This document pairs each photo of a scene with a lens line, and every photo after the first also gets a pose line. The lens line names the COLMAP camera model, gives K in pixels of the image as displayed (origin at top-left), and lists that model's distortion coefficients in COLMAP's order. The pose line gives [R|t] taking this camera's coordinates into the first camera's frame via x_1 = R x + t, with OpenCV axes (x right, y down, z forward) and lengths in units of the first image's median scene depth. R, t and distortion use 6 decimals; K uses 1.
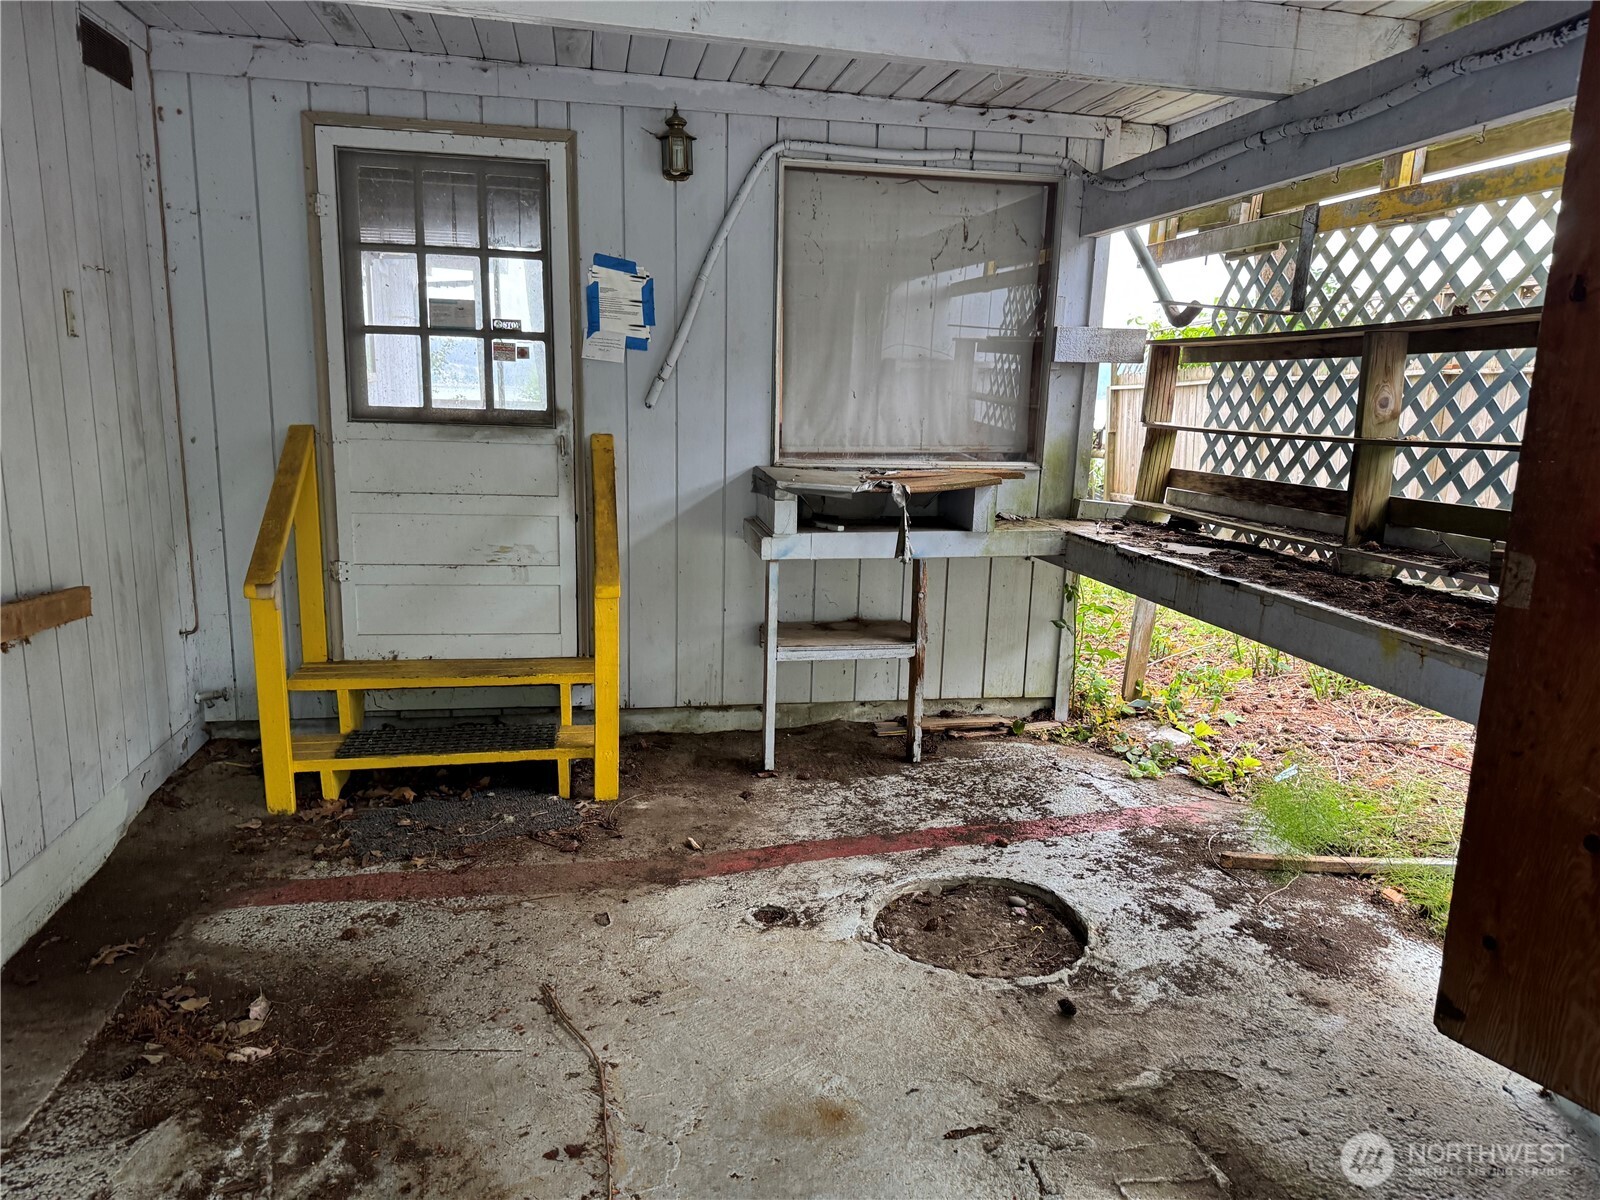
lens RADIAL K [[1143.8, 0, 800.0], [0, 1143.8, 600.0], [0, 0, 1]] dist [0.088913, -0.005724]
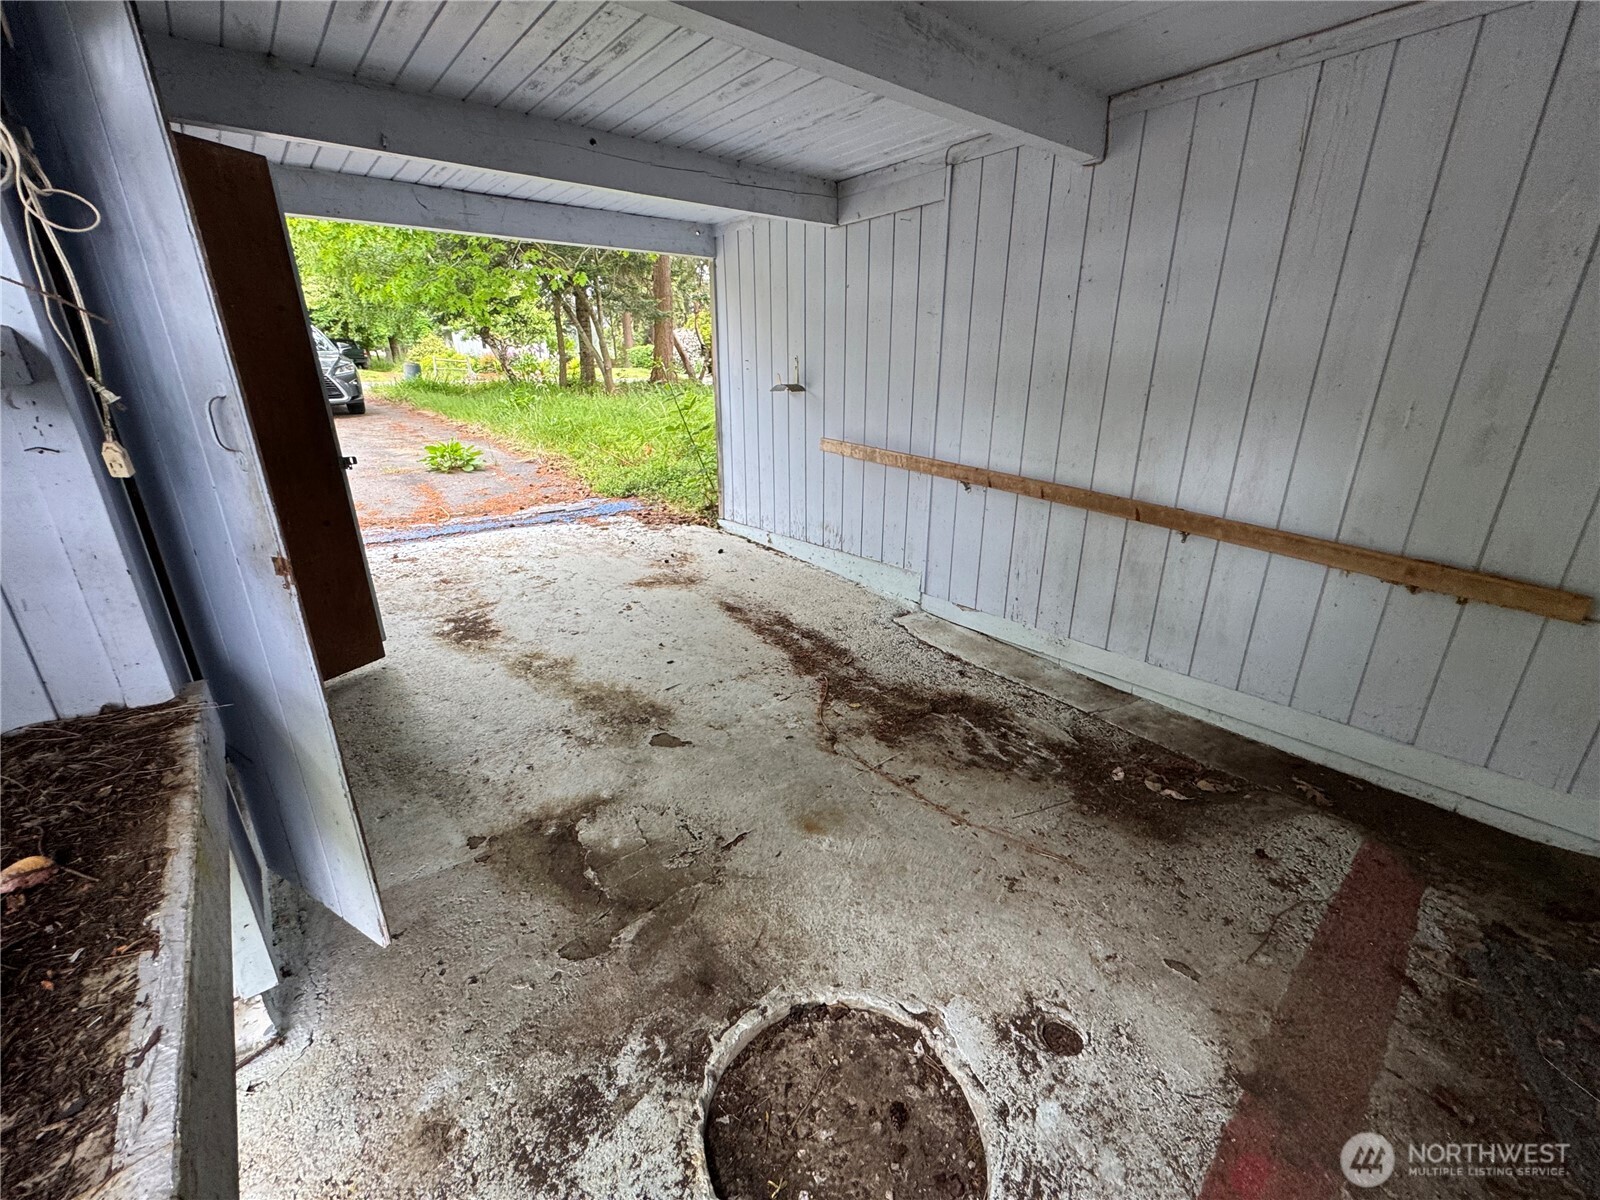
lens RADIAL K [[639.1, 0, 798.3], [0, 639.1, 601.7], [0, 0, 1]] dist [-0.001804, 0.000398]
pose [[-0.865979, 0.143743, -0.478977, 0.243148], [-0.115922, 0.874009, 0.471879, -0.158060], [0.486460, 0.464161, -0.740210, 0.831886]]
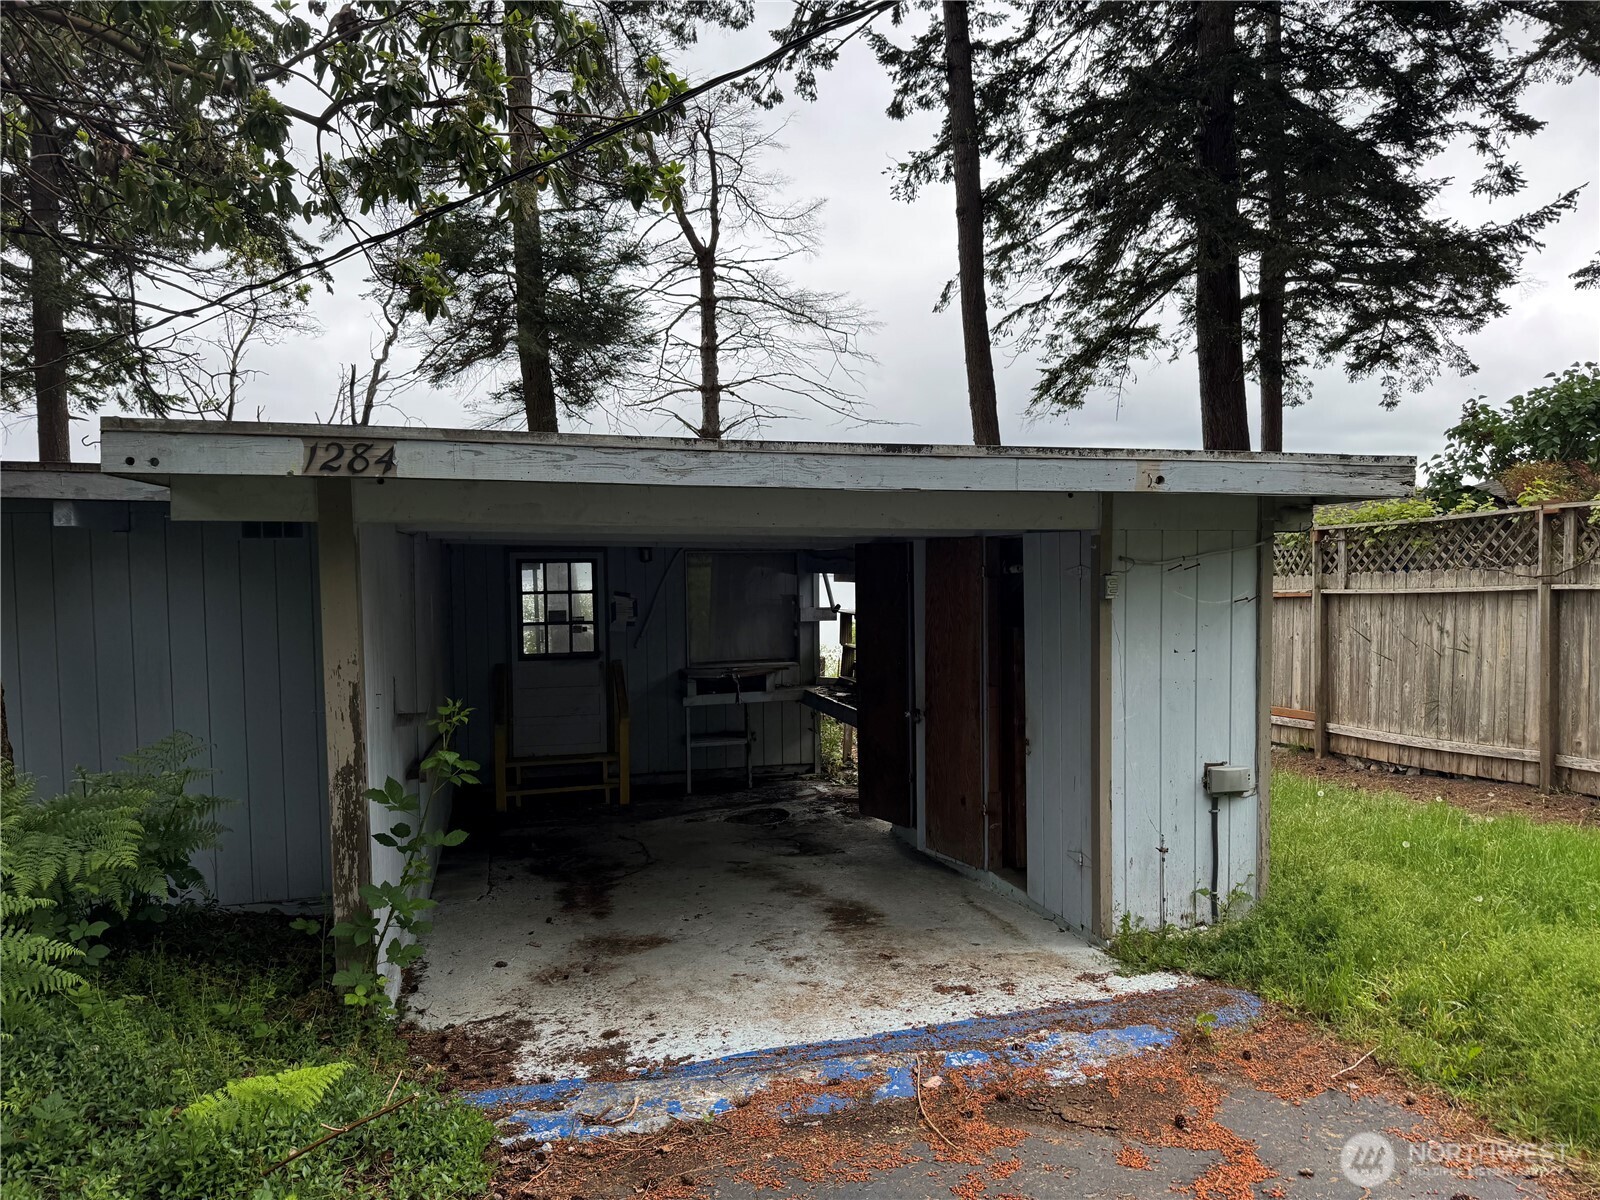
lens RADIAL K [[1143.8, 0, 800.0], [0, 1143.8, 600.0], [0, 0, 1]] dist [0.088913, -0.005724]
pose [[0.997020, -0.042248, 0.064551, 0.071075], [0.051813, 0.986627, -0.154541, 0.138532], [-0.057158, 0.157425, 0.985875, -1.557186]]
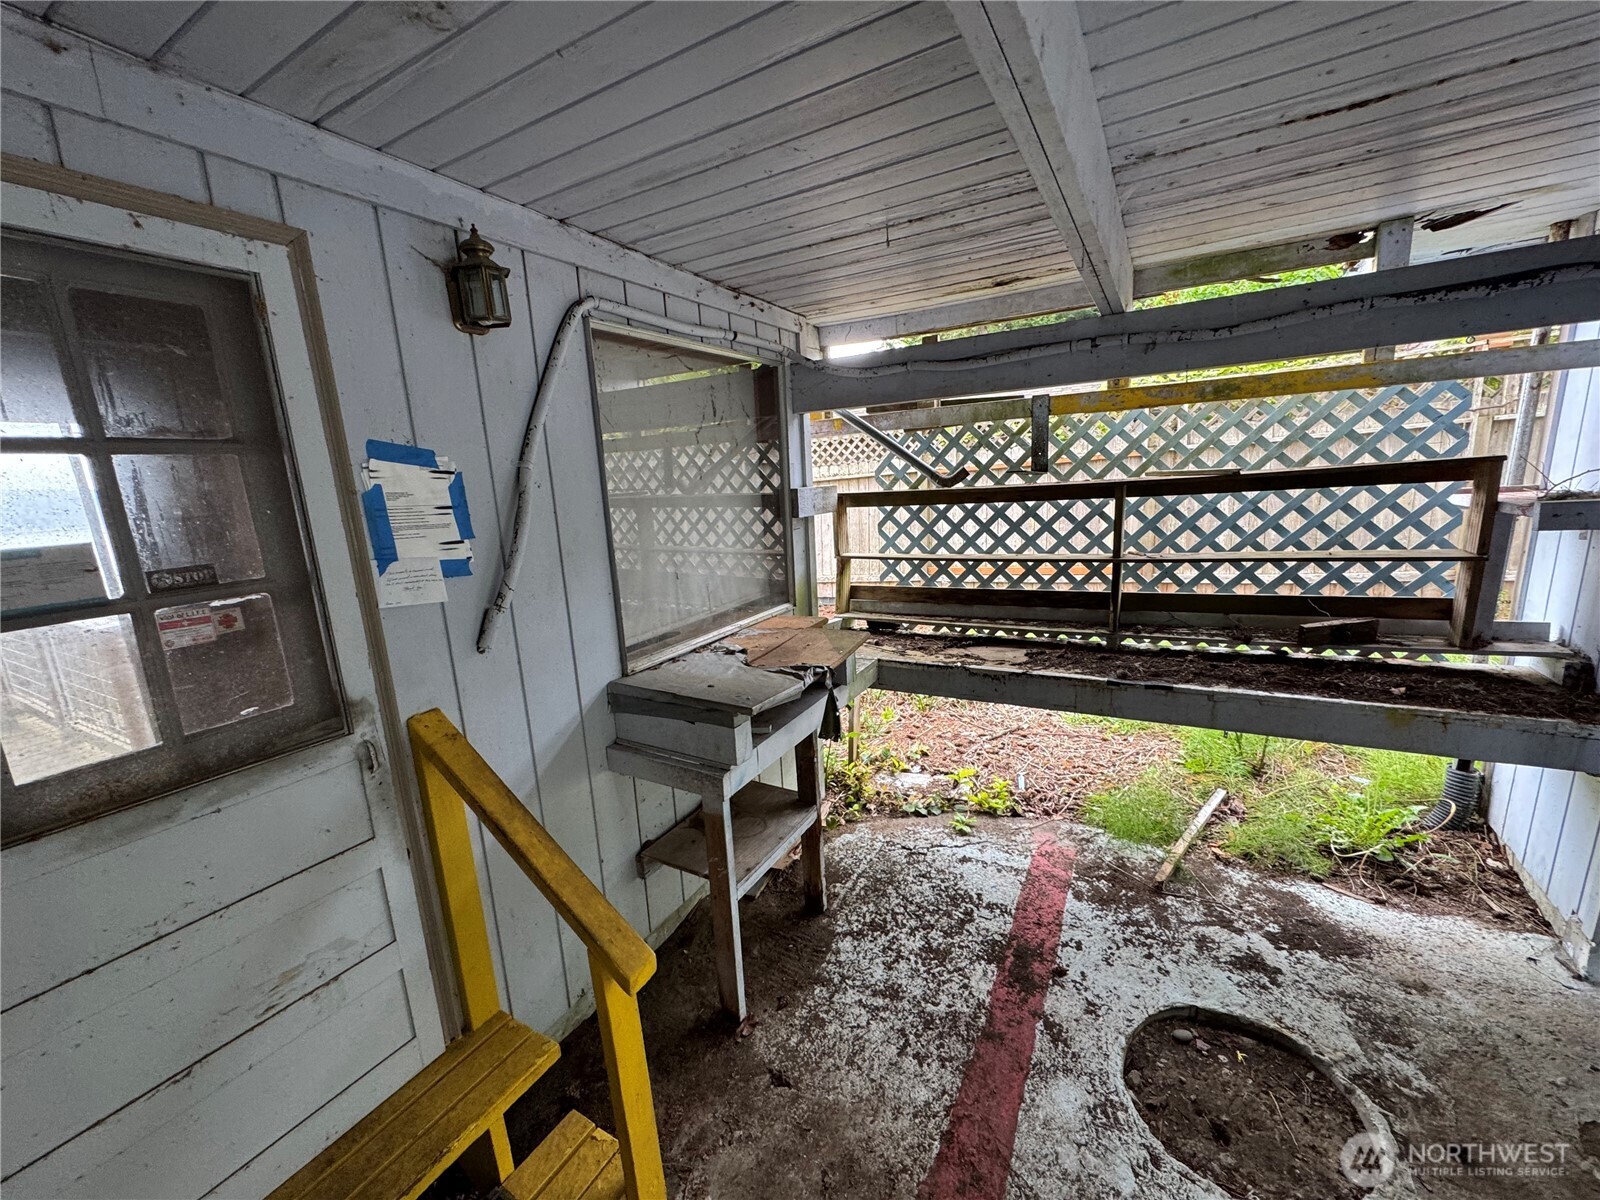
lens RADIAL K [[649.1, 0, 800.0], [0, 649.1, 600.0], [0, 0, 1]] dist [0.009500, -0.000223]
pose [[0.642081, -0.211413, 0.736910, -0.307762], [0.221175, 0.971436, 0.085983, -0.200730], [-0.734039, 0.107778, 0.670500, 0.624088]]
